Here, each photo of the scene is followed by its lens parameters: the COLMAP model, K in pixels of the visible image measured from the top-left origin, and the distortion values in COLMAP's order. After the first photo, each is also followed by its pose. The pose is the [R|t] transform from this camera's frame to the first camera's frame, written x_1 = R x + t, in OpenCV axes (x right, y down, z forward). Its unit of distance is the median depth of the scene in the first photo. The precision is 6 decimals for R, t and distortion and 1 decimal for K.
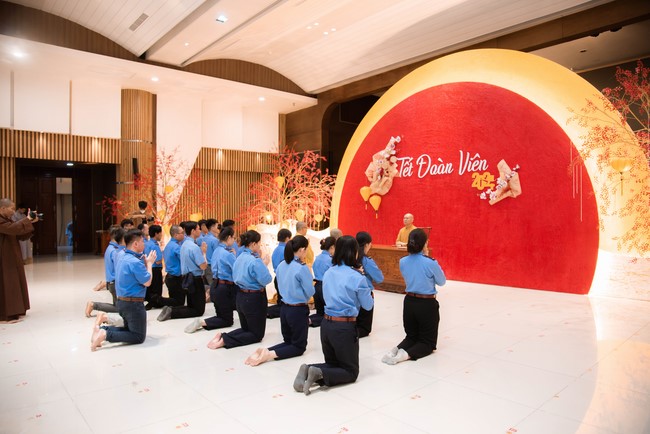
lens RADIAL K [[440.8, 0, 325.0], [0, 440.8, 217.0], [0, 0, 1]] dist [-0.119549, 0.071540]
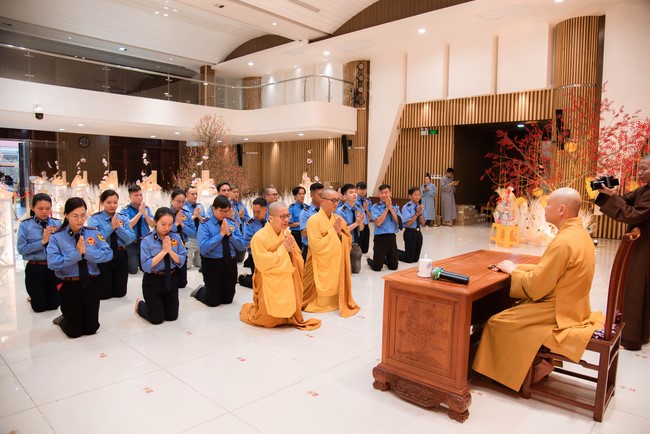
lens RADIAL K [[440.8, 0, 325.0], [0, 440.8, 217.0], [0, 0, 1]] dist [-0.119549, 0.071540]
pose [[0.108373, 0.093769, -0.989678, 0.348579], [-0.019839, 0.995547, 0.092153, -0.004466], [0.993912, 0.009647, 0.109751, 0.562061]]
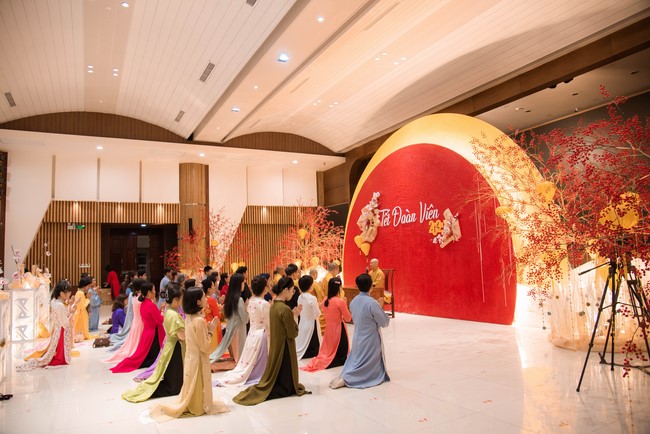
lens RADIAL K [[440.8, 0, 325.0], [0, 440.8, 217.0], [0, 0, 1]] dist [-0.119549, 0.071540]
pose [[0.975099, -0.053152, -0.215307, 0.232923], [0.031393, 0.994160, -0.103252, 0.000161], [0.219538, 0.093921, 0.971073, -0.143653]]
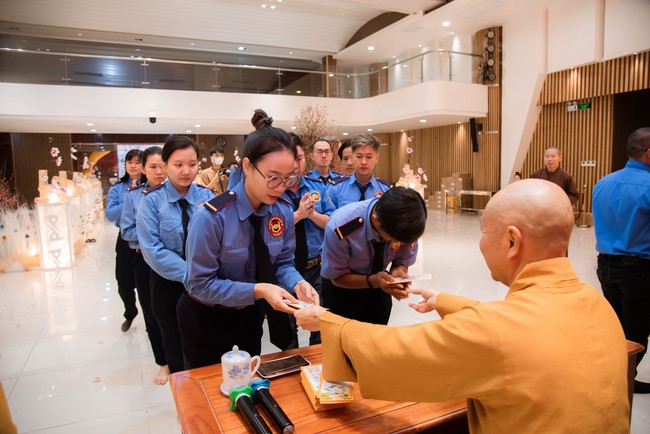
lens RADIAL K [[440.8, 0, 325.0], [0, 440.8, 217.0], [0, 0, 1]] dist [-0.119549, 0.071540]
pose [[-0.267419, 0.110287, -0.957248, 0.220097], [0.018490, 0.993833, 0.109337, -0.005808], [0.963403, 0.011539, -0.267809, 0.693352]]
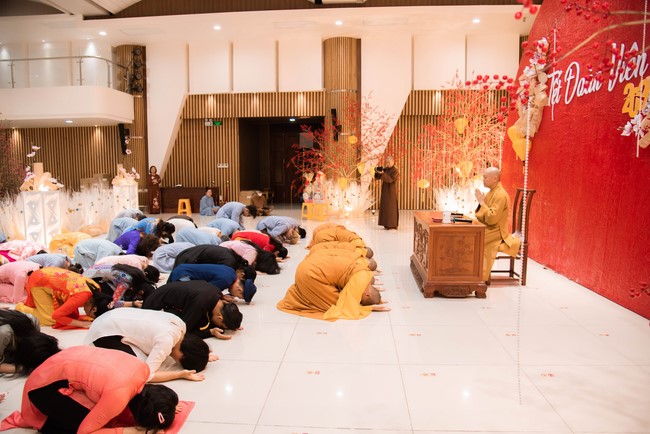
lens RADIAL K [[456.3, 0, 325.0], [0, 456.3, 217.0], [0, 0, 1]] dist [-0.119048, 0.069700]
pose [[0.704175, 0.076707, -0.705871, 0.335935], [-0.002684, 0.994428, 0.105388, -0.000767], [0.710021, -0.072317, 0.700457, 0.281969]]
